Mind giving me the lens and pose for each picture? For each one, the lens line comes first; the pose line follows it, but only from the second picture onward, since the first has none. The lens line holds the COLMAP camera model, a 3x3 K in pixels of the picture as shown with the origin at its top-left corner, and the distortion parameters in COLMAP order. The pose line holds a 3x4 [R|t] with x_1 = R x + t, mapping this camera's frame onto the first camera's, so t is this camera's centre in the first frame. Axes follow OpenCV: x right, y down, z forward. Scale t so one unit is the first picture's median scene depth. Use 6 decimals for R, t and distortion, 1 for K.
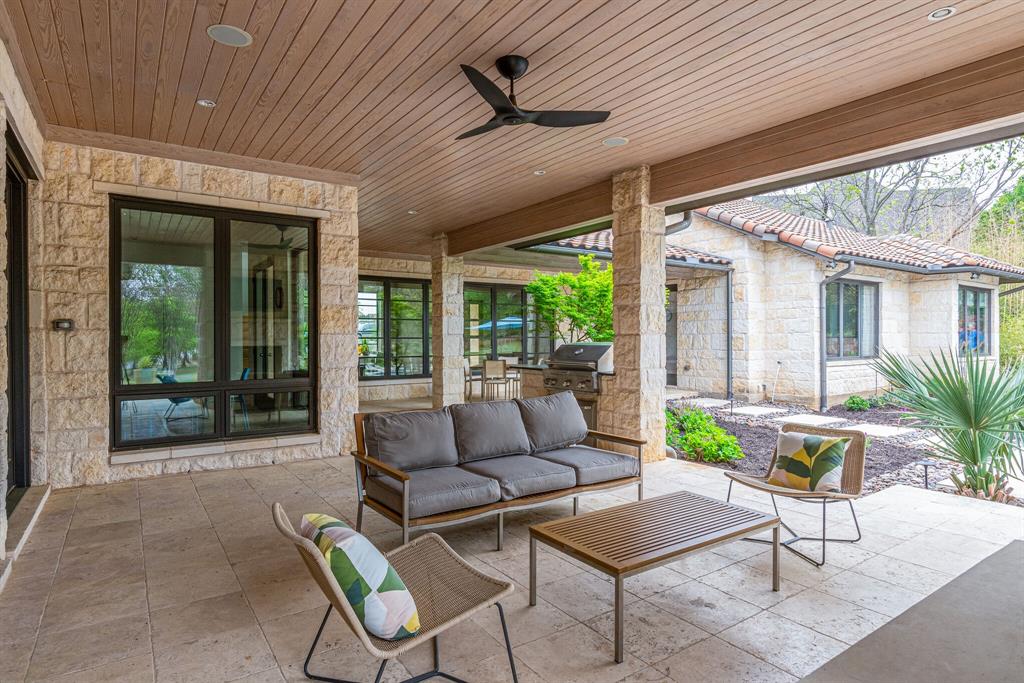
lens RADIAL K [[568.1, 0, 510.3], [0, 568.1, 340.6], [0, 0, 1]] dist [-0.001407, -0.000513]
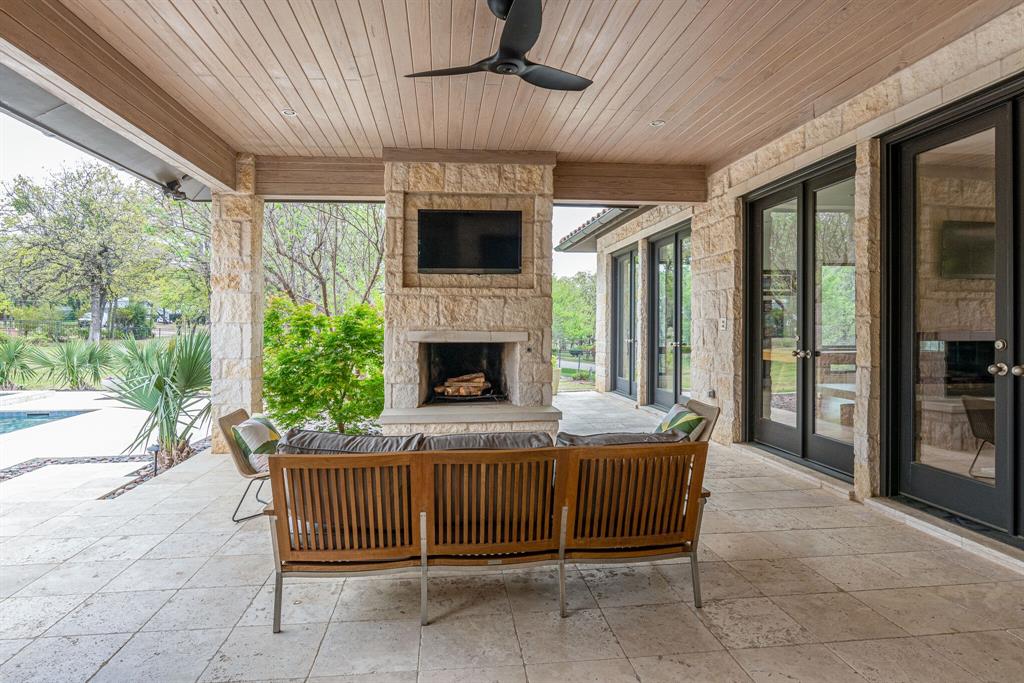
lens RADIAL K [[568.1, 0, 509.0], [0, 568.1, 335.6], [0, 0, 1]] dist [-0.001407, -0.000513]
pose [[-0.882250, -0.001168, 0.470780, -0.197747], [0.006514, 0.999871, 0.014688, -0.000376], [-0.470737, 0.016025, -0.882128, 0.868113]]
